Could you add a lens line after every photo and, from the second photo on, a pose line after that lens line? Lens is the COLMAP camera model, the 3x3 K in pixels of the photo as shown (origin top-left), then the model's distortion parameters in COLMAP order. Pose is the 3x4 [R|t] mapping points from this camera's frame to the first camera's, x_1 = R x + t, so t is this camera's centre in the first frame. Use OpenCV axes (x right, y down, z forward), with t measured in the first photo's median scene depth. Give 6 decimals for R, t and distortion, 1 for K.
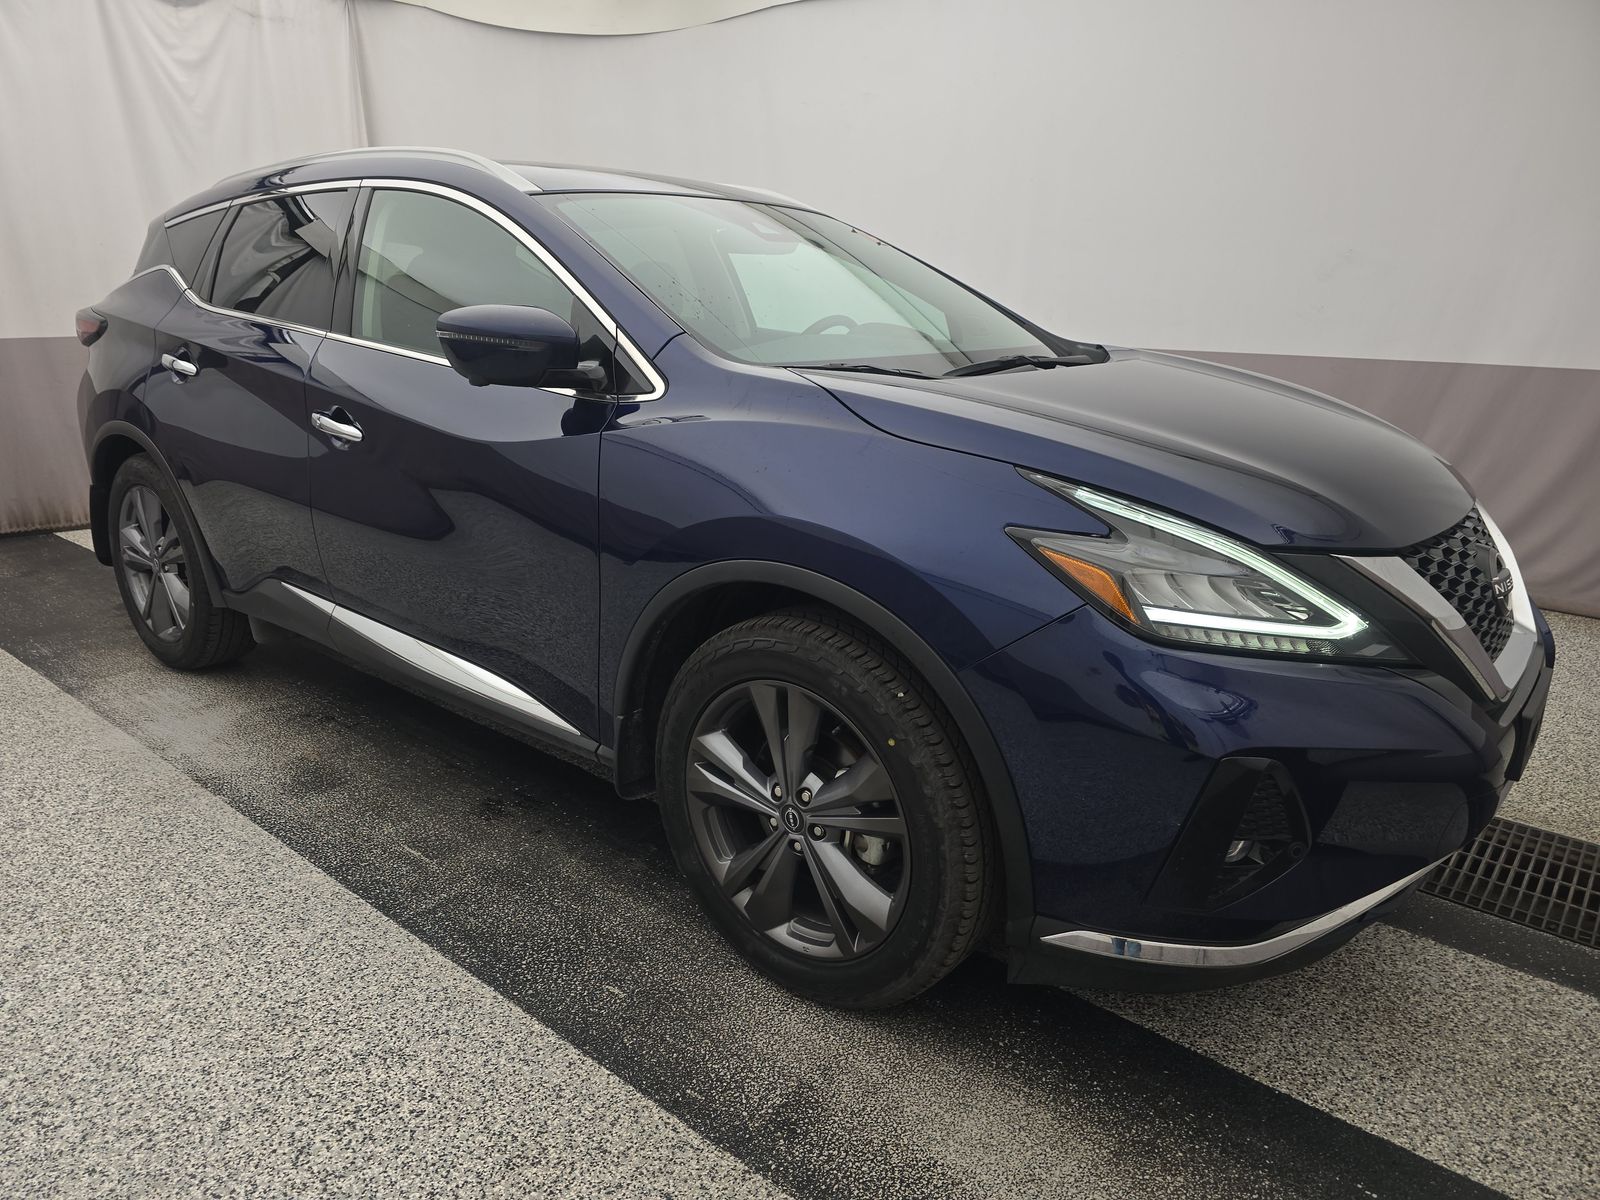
lens RADIAL K [[1108.0, 0, 800.0], [0, 1108.0, 600.0], [0, 0, 1]] dist [0.028628, -0.033655]
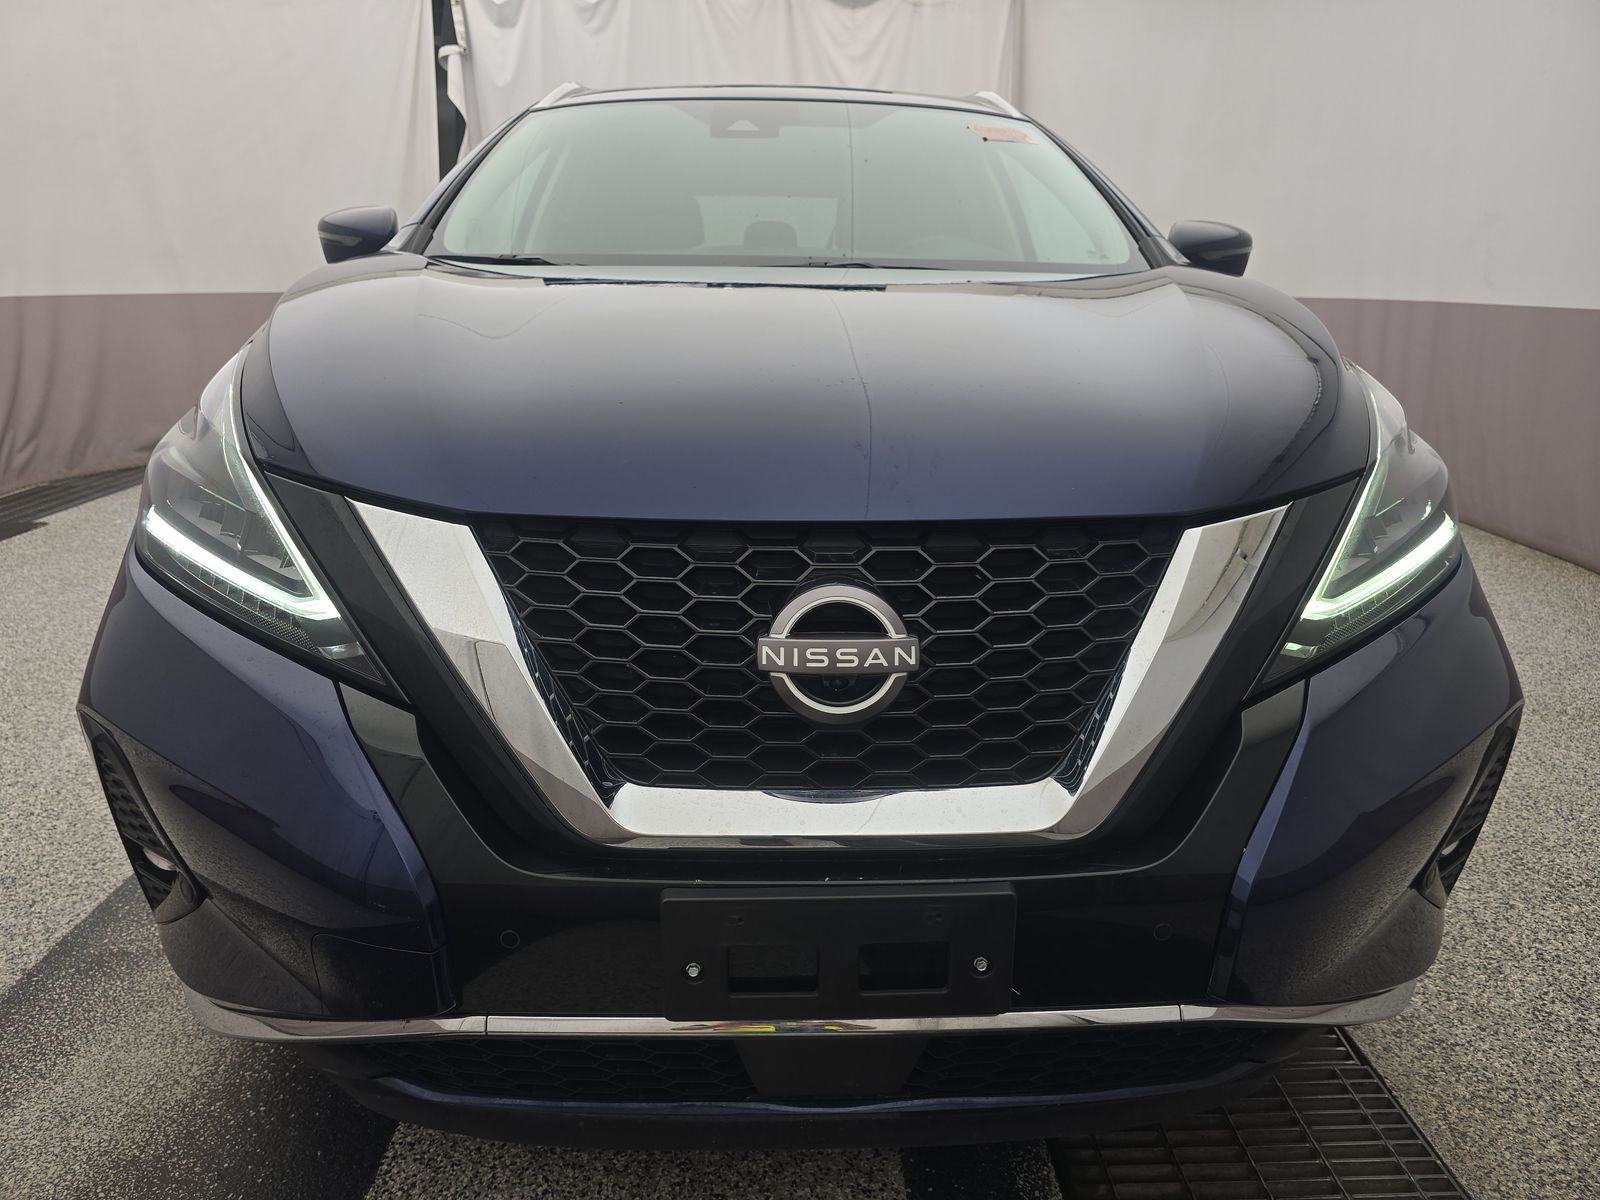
lens RADIAL K [[1108.0, 0, 800.0], [0, 1108.0, 600.0], [0, 0, 1]] dist [0.028628, -0.033655]
pose [[0.647038, 0.205046, -0.734369, 1.060937], [-0.207861, 0.974115, 0.088845, -0.089047], [0.733578, 0.095161, 0.672910, 0.708795]]
